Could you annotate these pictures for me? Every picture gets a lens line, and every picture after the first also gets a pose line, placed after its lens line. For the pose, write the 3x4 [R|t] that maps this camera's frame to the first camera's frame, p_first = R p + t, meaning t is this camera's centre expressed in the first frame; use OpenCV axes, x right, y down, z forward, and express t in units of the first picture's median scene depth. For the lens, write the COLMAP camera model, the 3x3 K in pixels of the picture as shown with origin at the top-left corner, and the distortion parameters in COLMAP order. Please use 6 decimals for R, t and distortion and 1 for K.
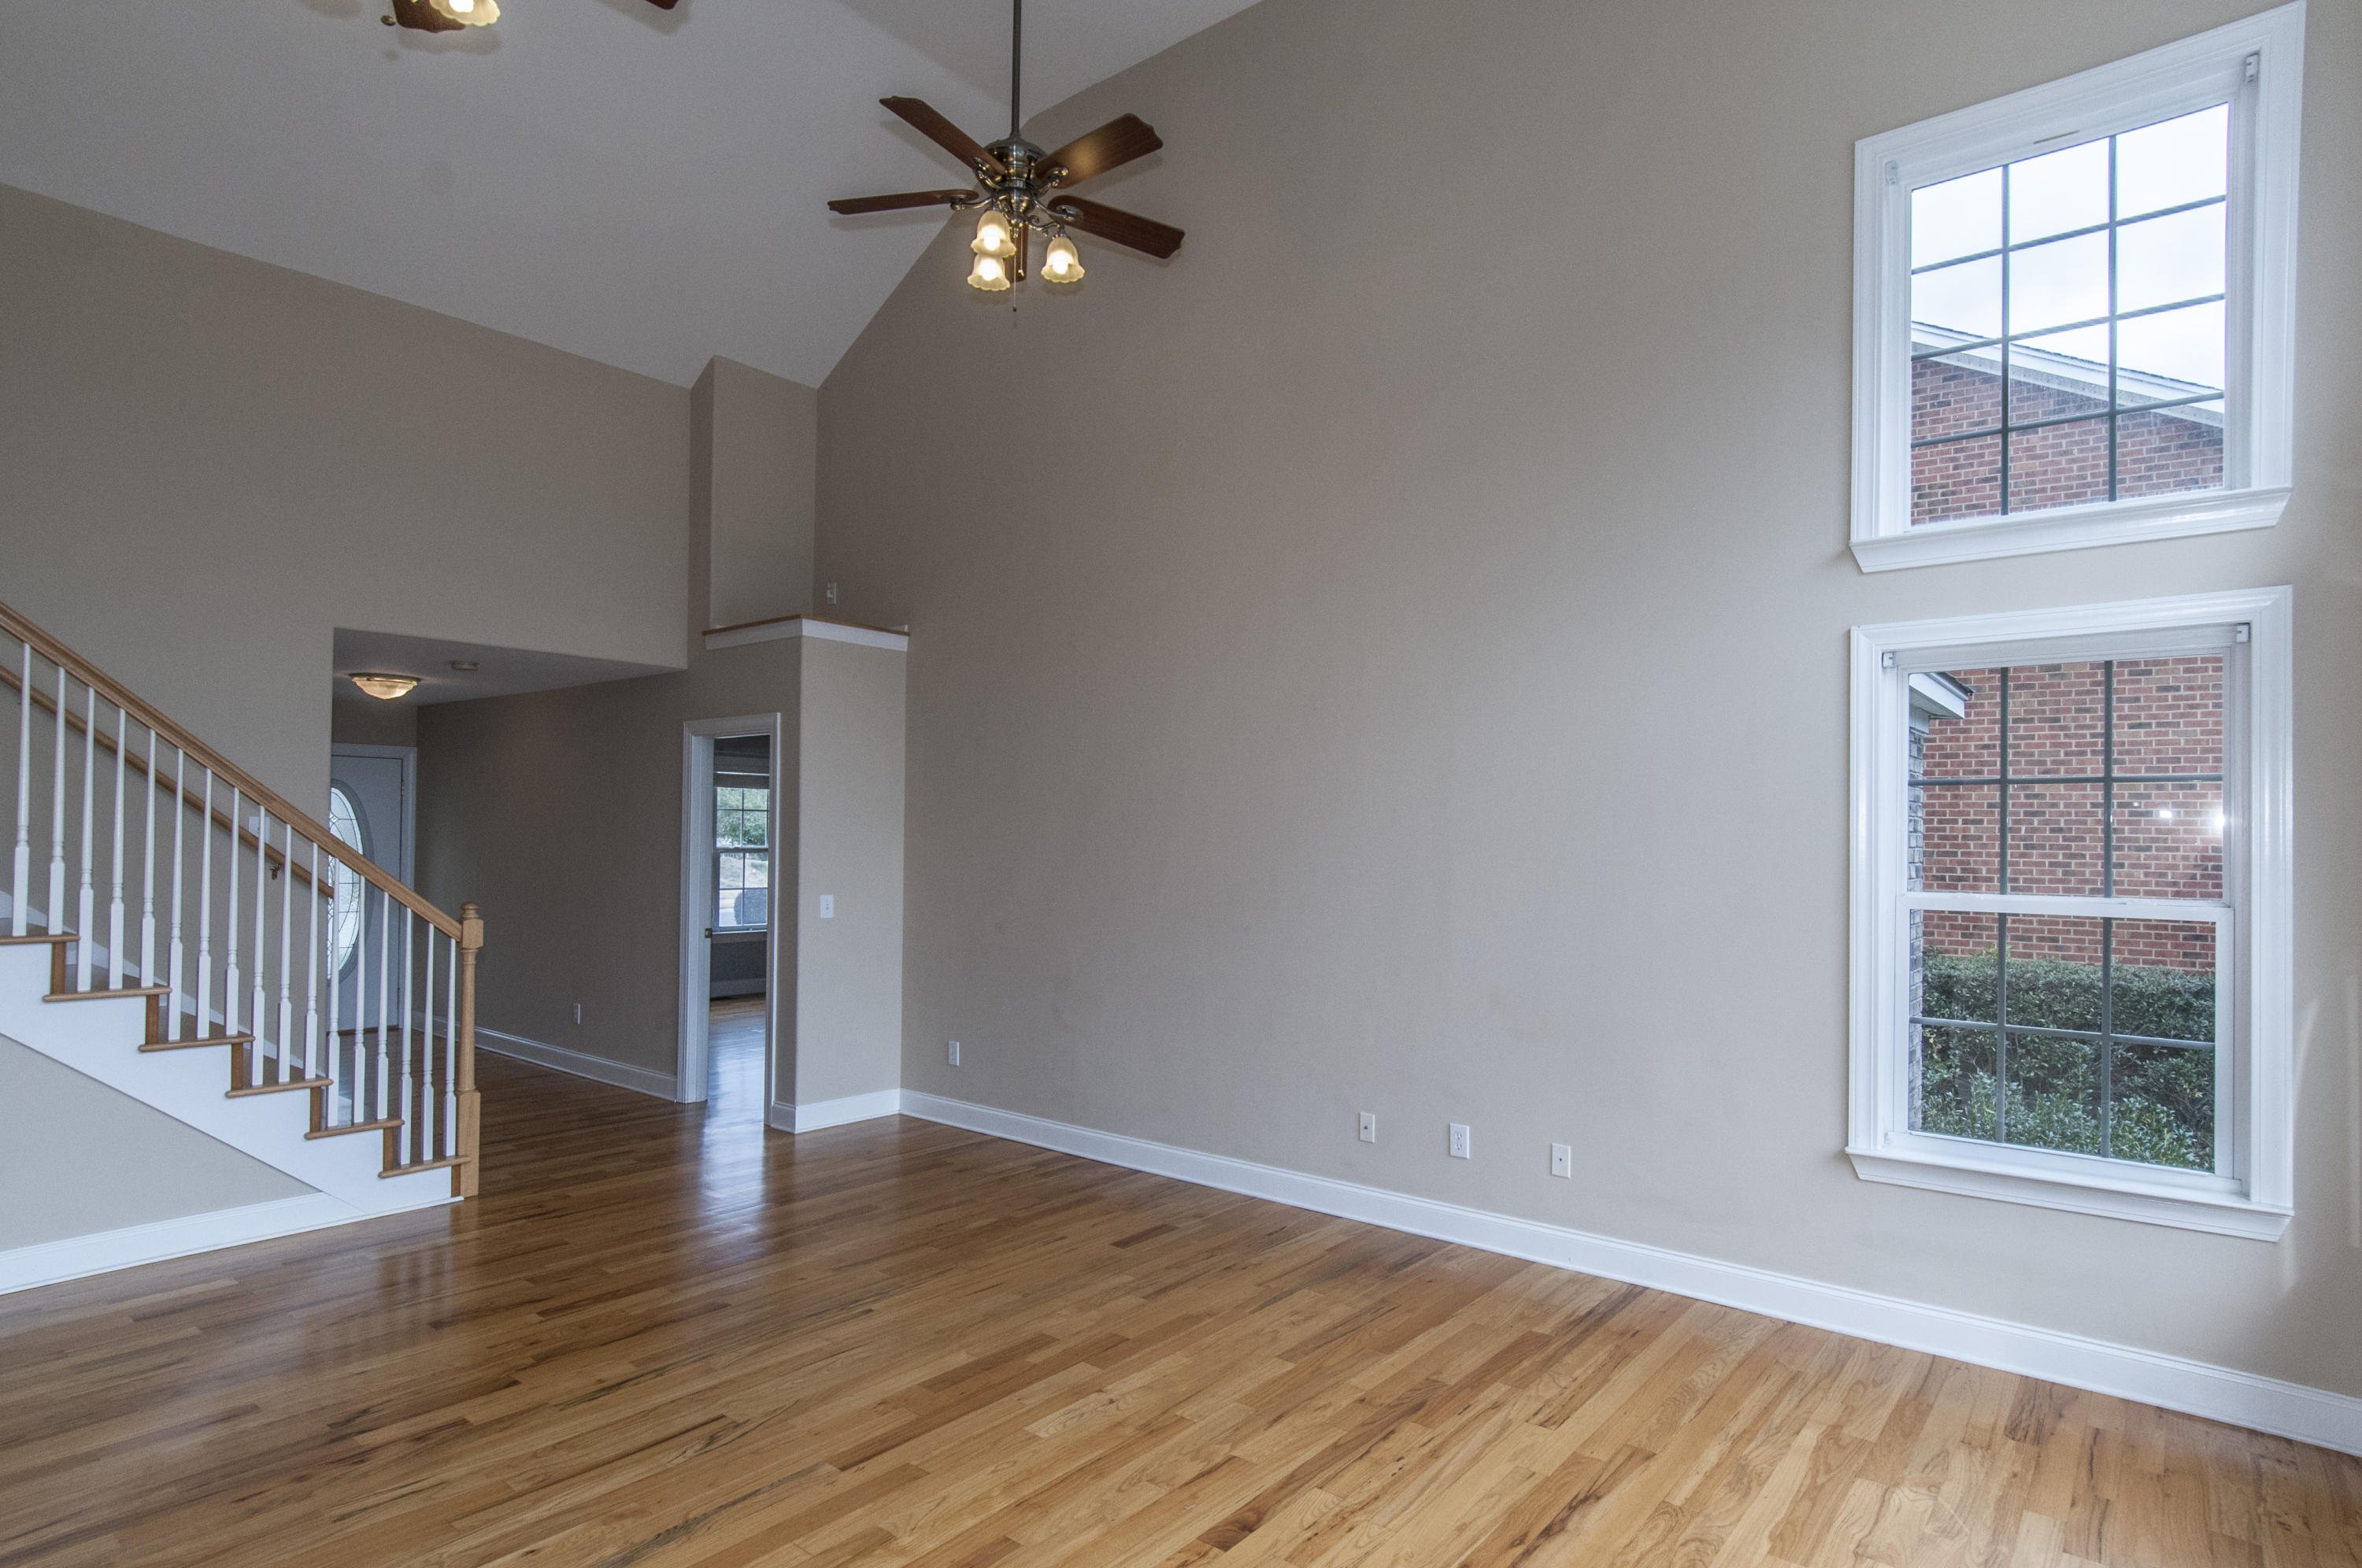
lens RADIAL K [[1237.4, 0, 1228.6], [0, 1237.4, 825.3], [0, 0, 1]] dist [0.003212, -0.003526]
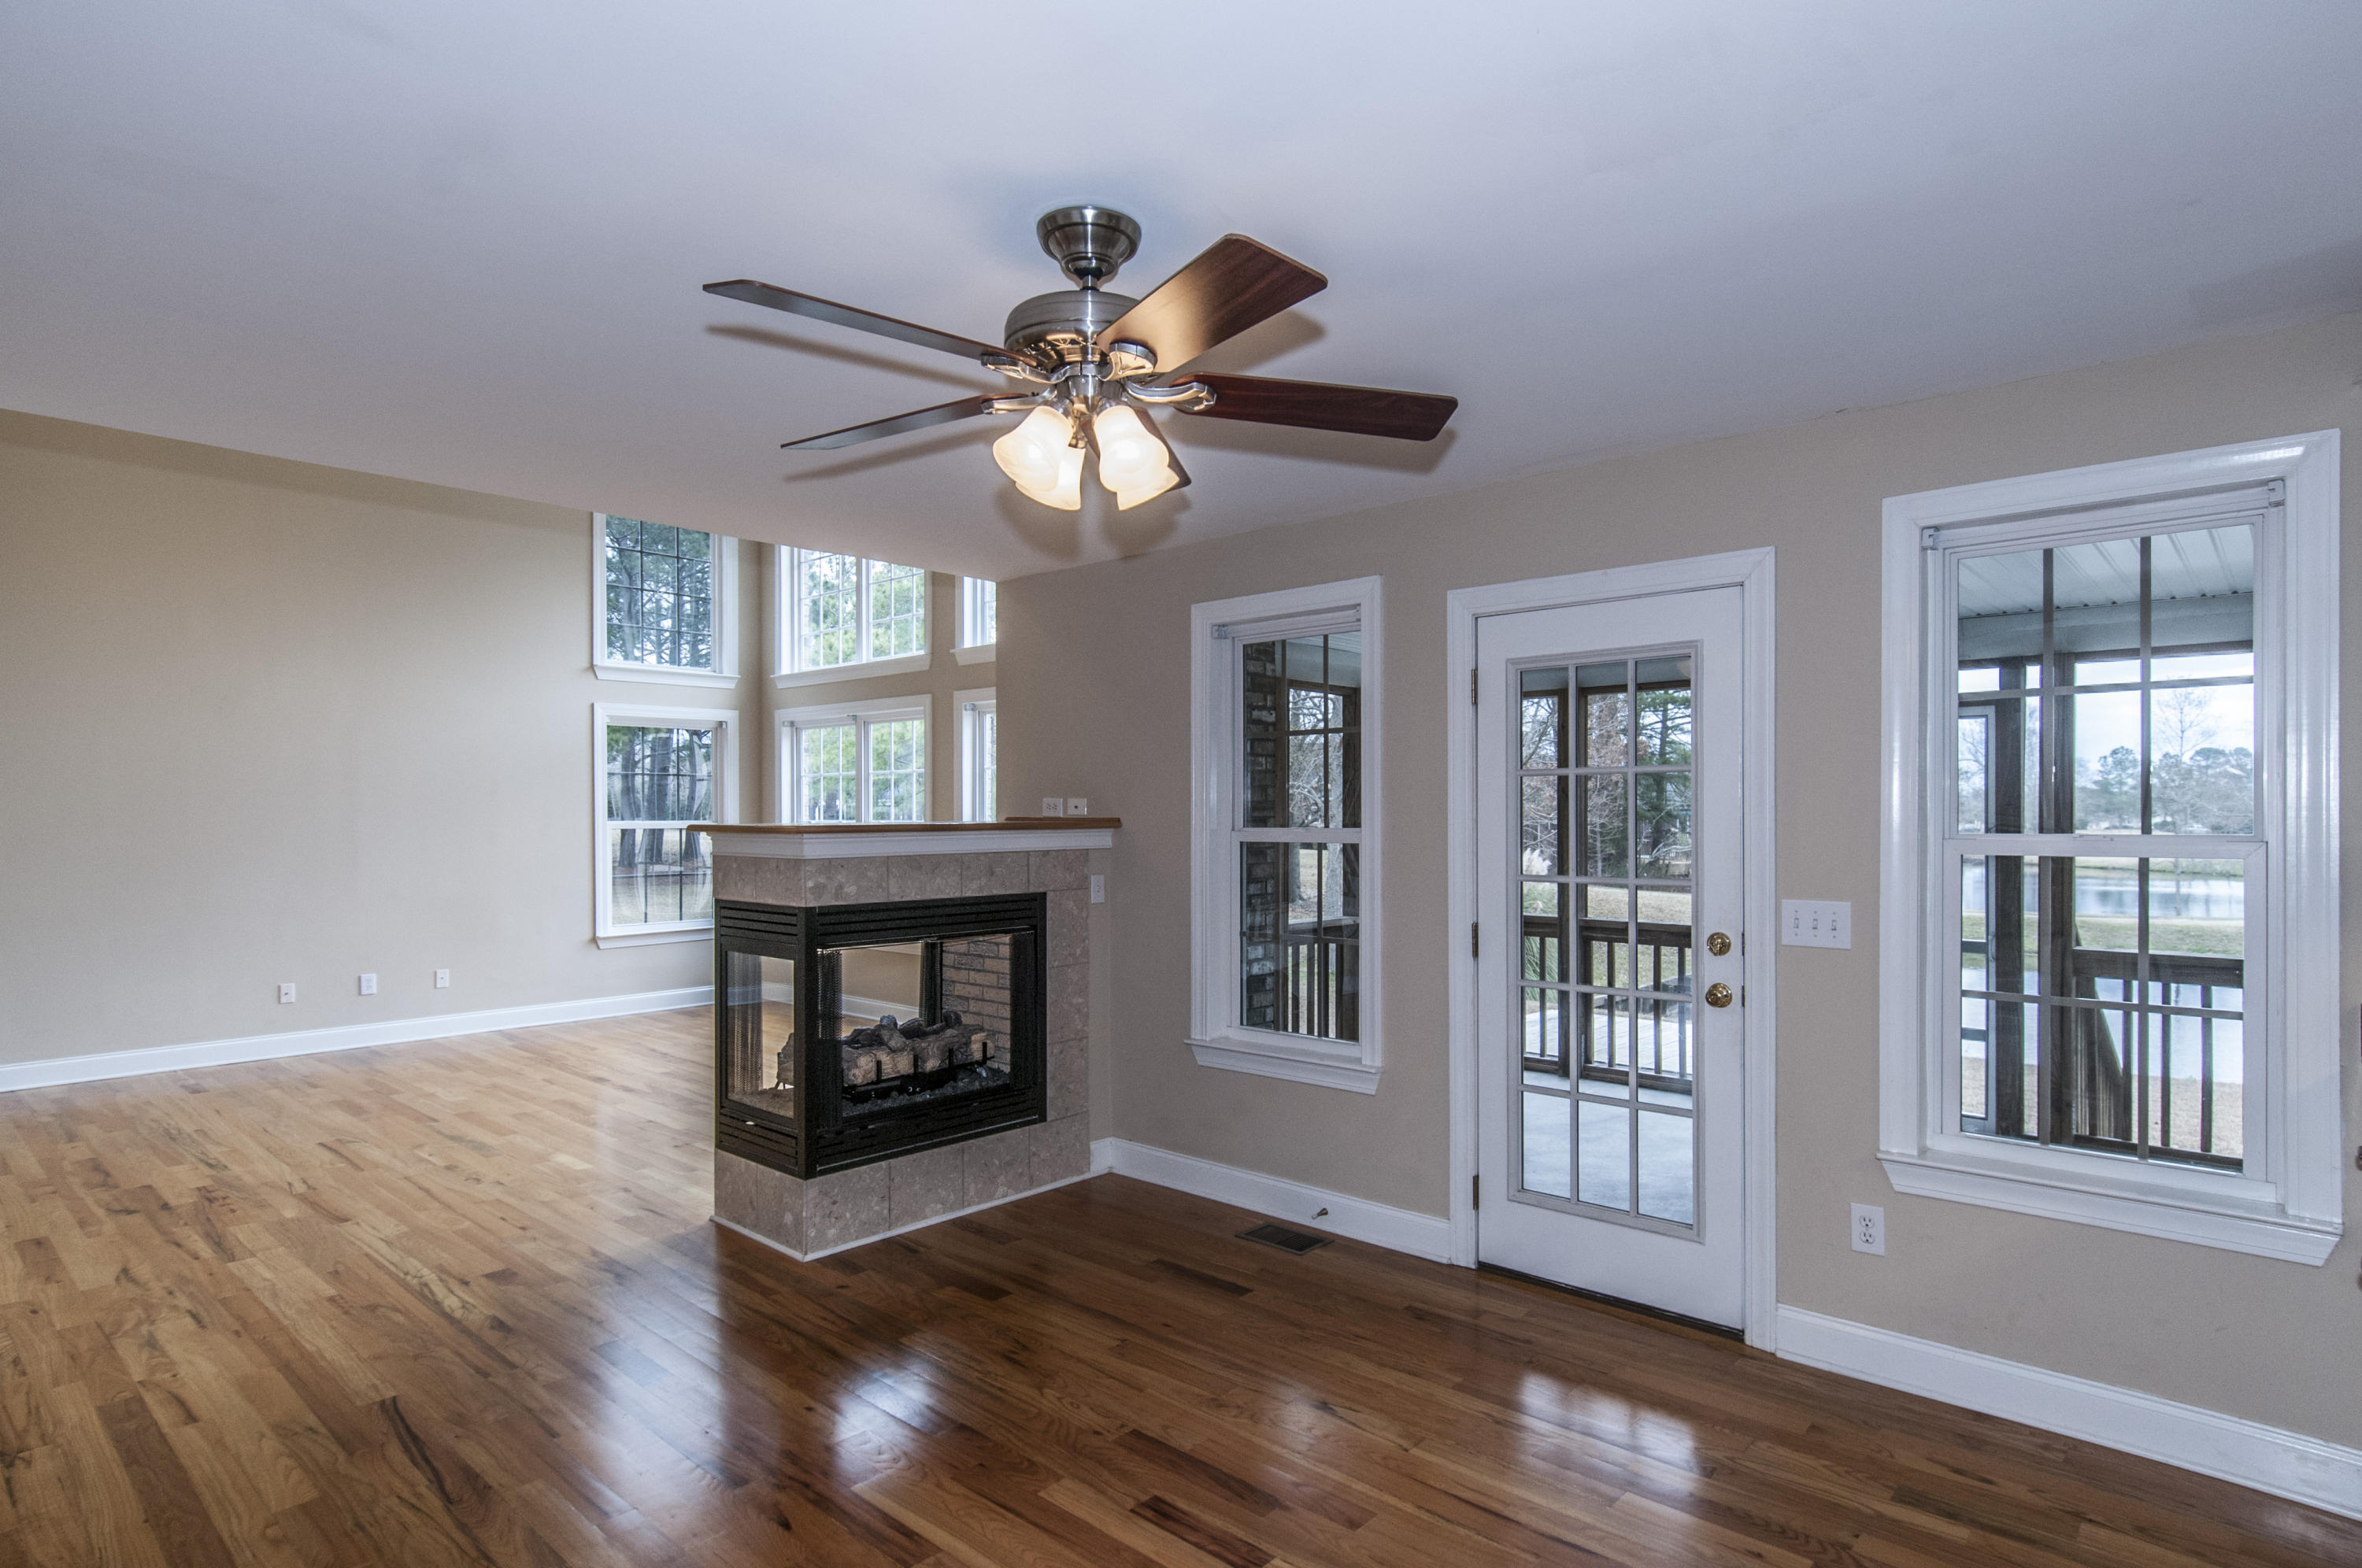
lens RADIAL K [[1237.4, 0, 1223.9], [0, 1237.4, 822.0], [0, 0, 1]] dist [0.003212, -0.003526]
pose [[0.064650, -0.020419, 0.997699, -1.574764], [-0.007767, 0.999750, 0.020965, -0.001899], [-0.997878, -0.009105, 0.064475, -0.257185]]
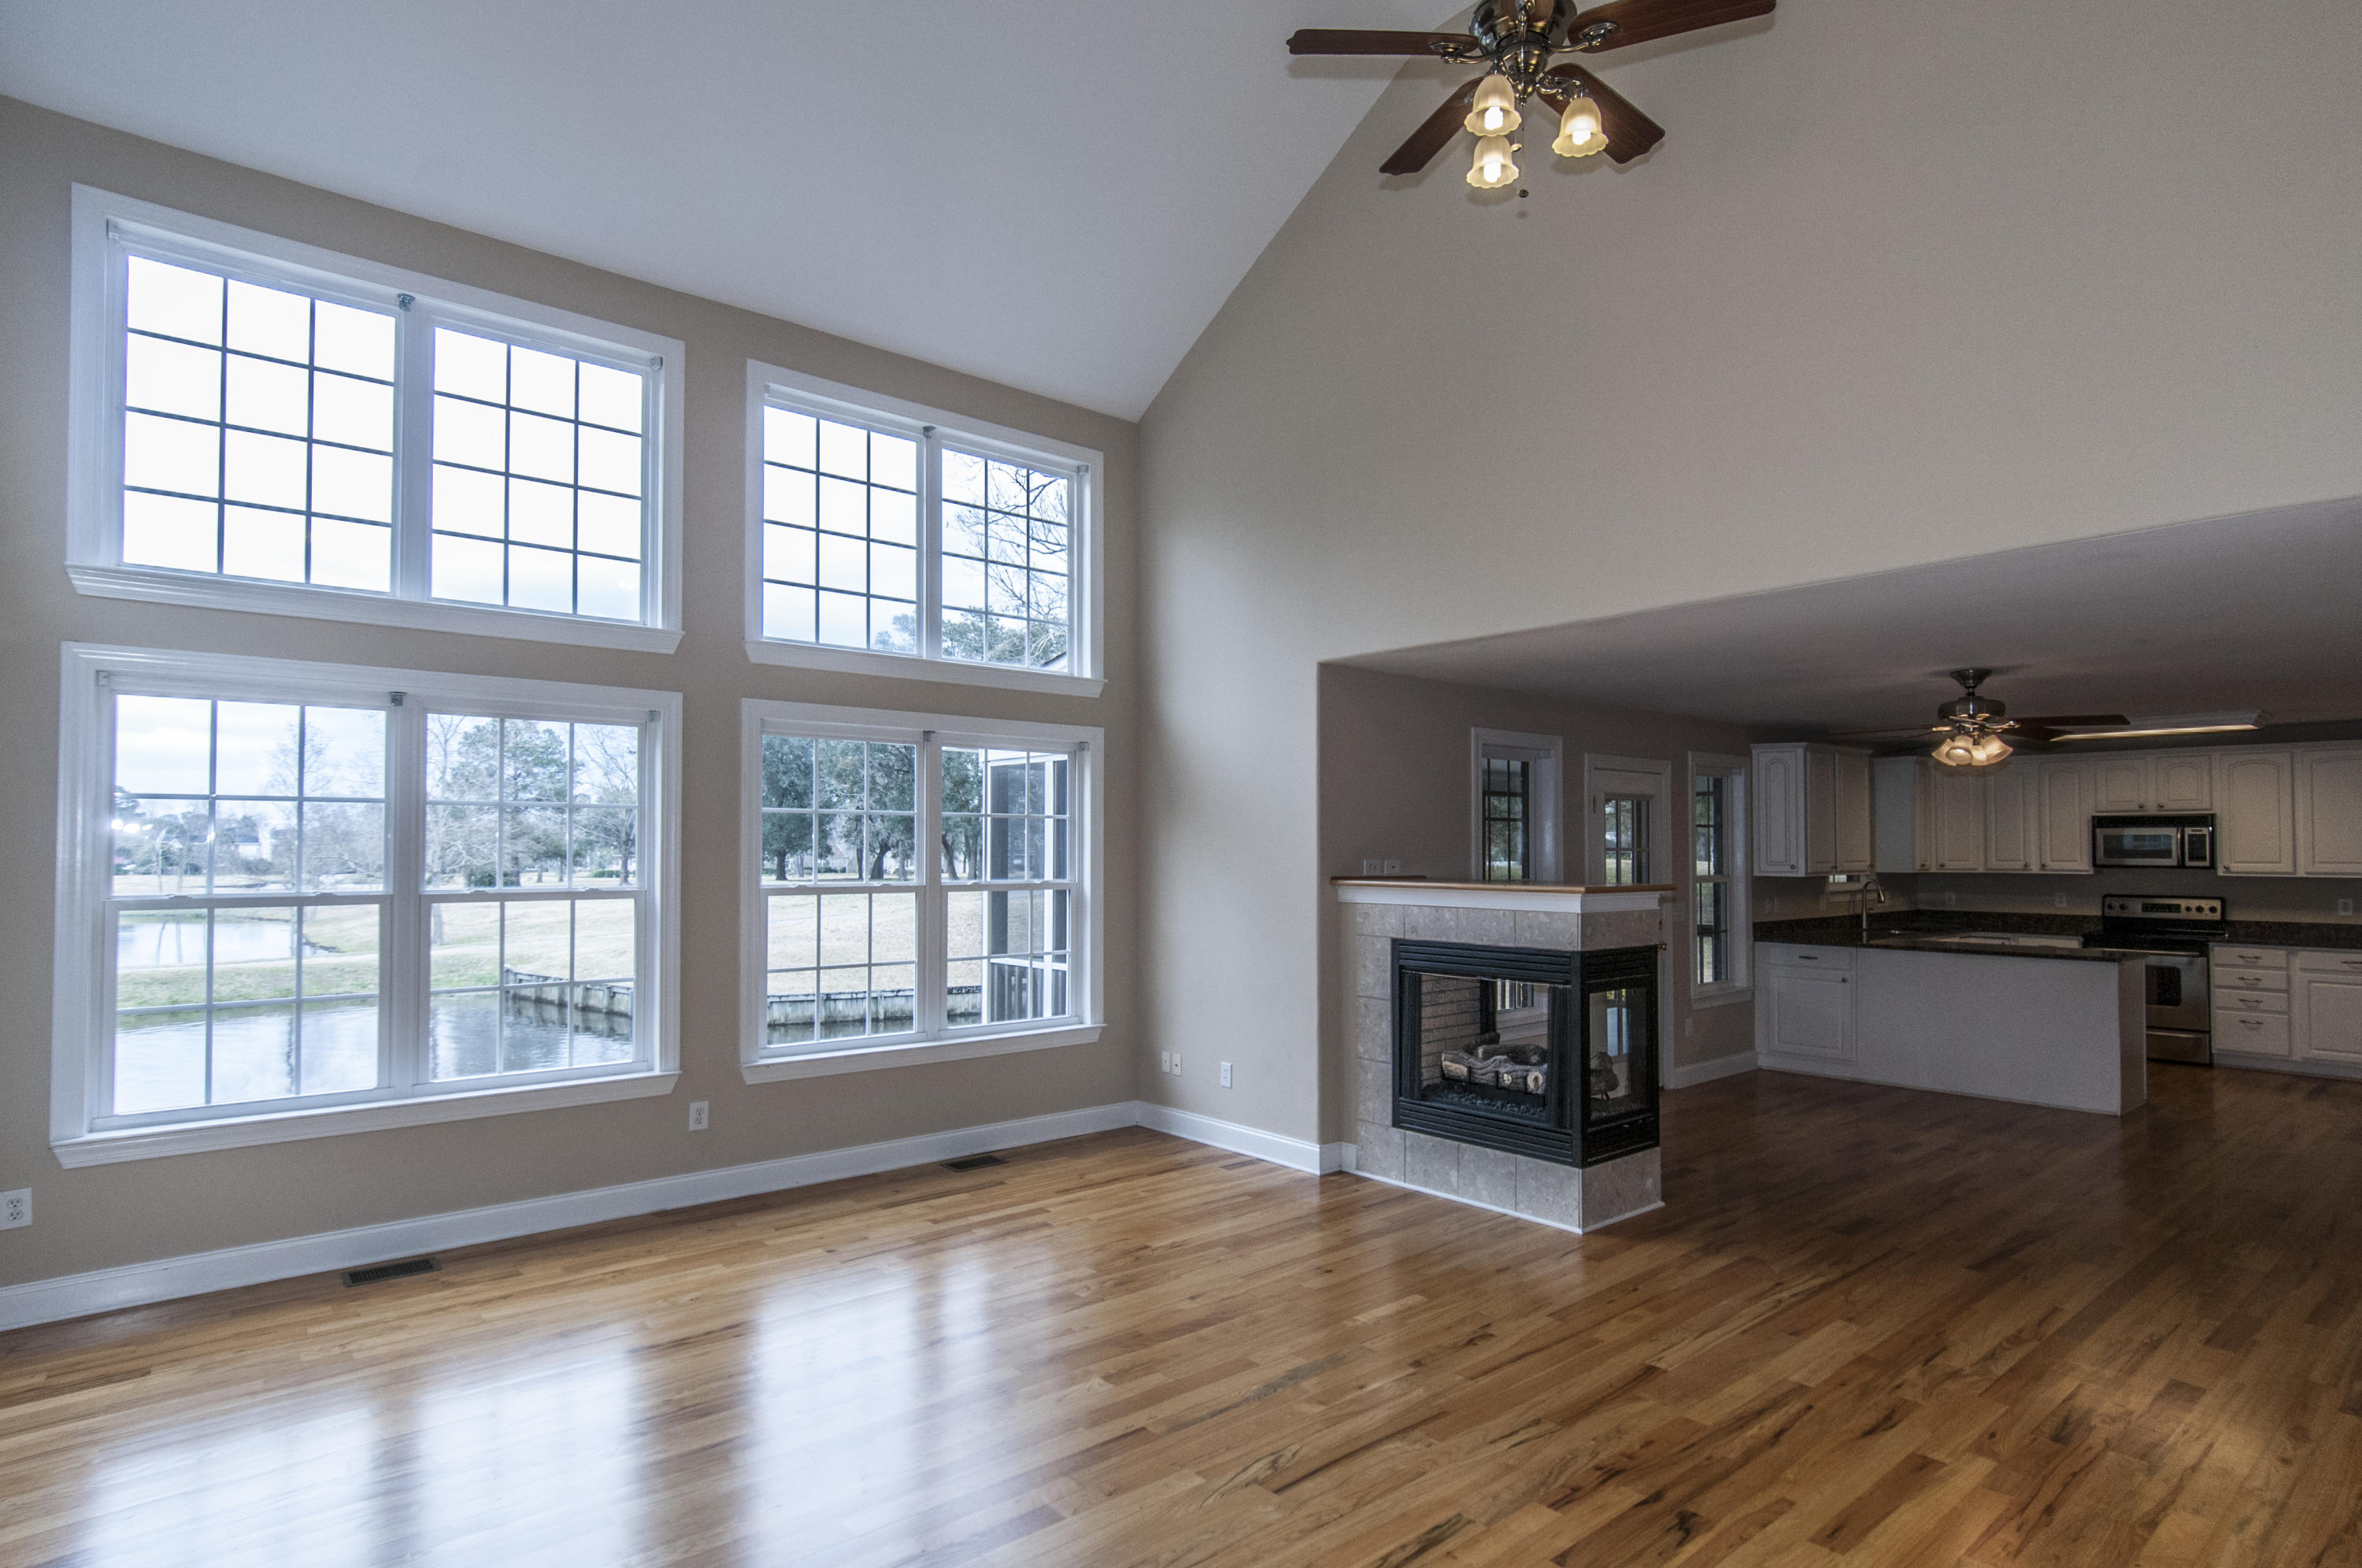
lens RADIAL K [[1237.4, 0, 1216.6], [0, 1237.4, 820.4], [0, 0, 1]] dist [0.003212, -0.003526]
pose [[-0.980445, -0.009239, 0.196574, -0.427597], [-0.016234, 0.999290, -0.034003, 0.007822], [-0.196120, -0.036529, -0.979899, 1.525111]]
